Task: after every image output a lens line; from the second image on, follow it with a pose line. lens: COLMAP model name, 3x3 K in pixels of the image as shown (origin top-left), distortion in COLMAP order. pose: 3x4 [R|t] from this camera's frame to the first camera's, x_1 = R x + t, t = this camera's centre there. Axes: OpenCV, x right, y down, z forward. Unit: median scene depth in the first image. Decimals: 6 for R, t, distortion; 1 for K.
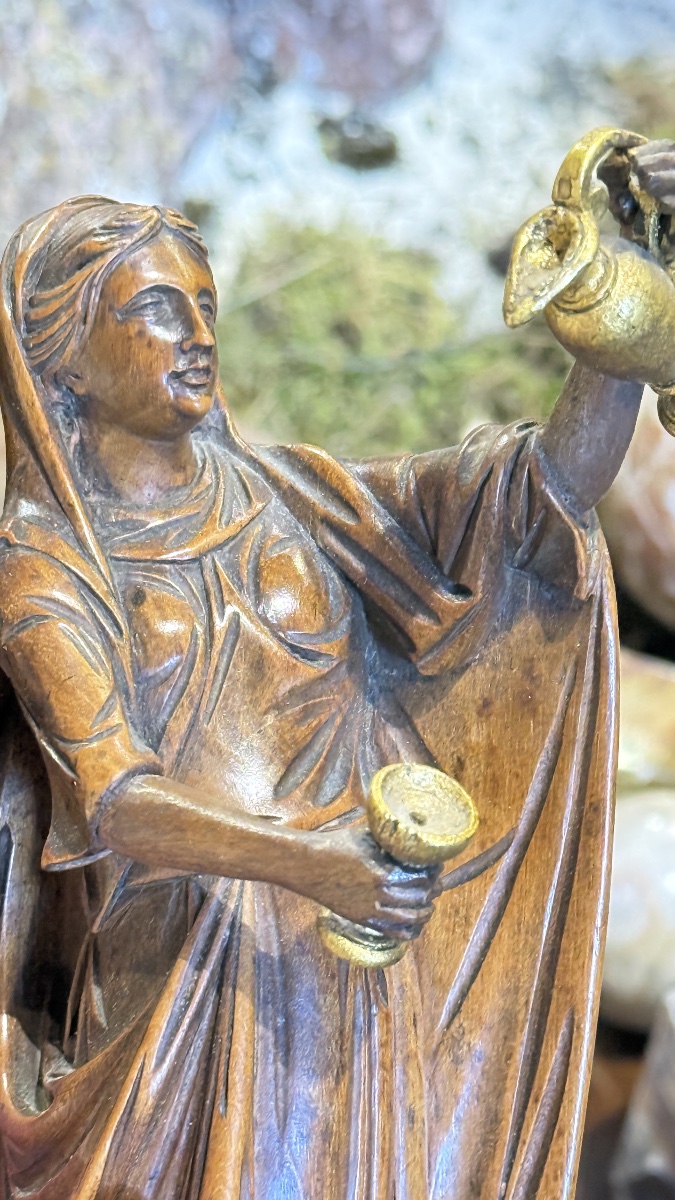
lens RADIAL K [[3325.7, 0, 337.5], [0, 3325.7, 600.0], [0, 0, 1]] dist [0.020034, 0.160012]
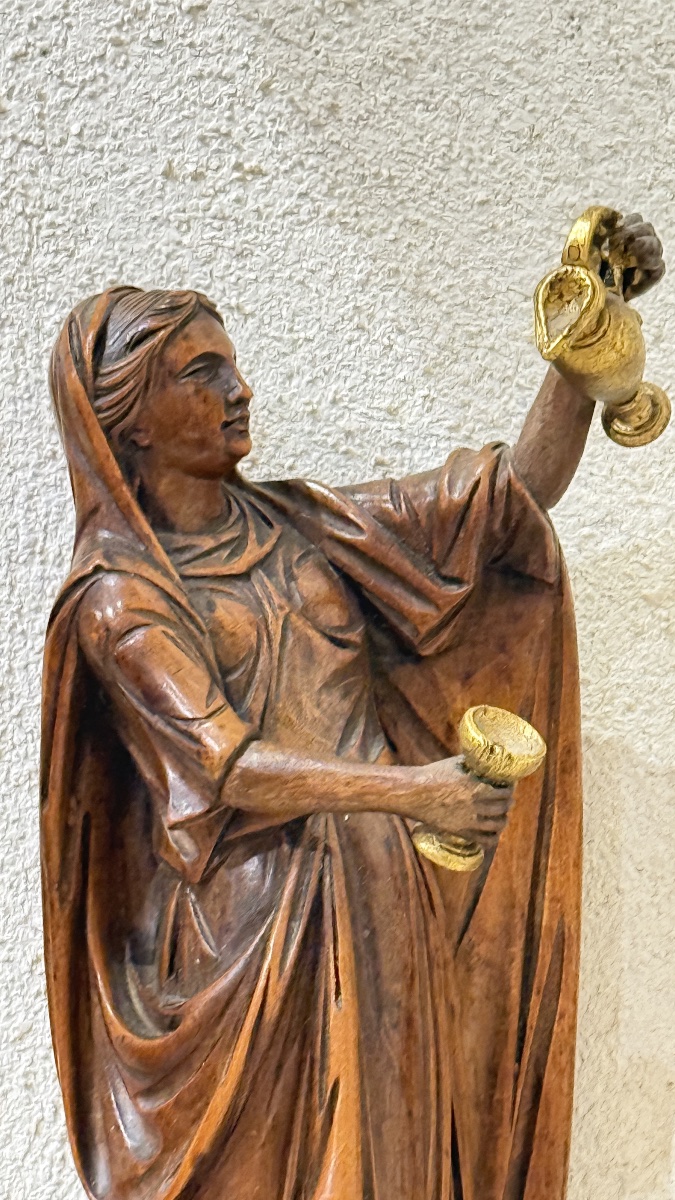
lens RADIAL K [[4432.6, 0, 337.5], [0, 4432.6, 600.0], [0, 0, 1]] dist [0.094046, -0.435179]
pose [[0.964883, -0.078225, 0.250762, -0.424301], [0.090492, 0.995182, -0.037748, 0.062824], [-0.246601, 0.059114, 0.967312, -0.594684]]
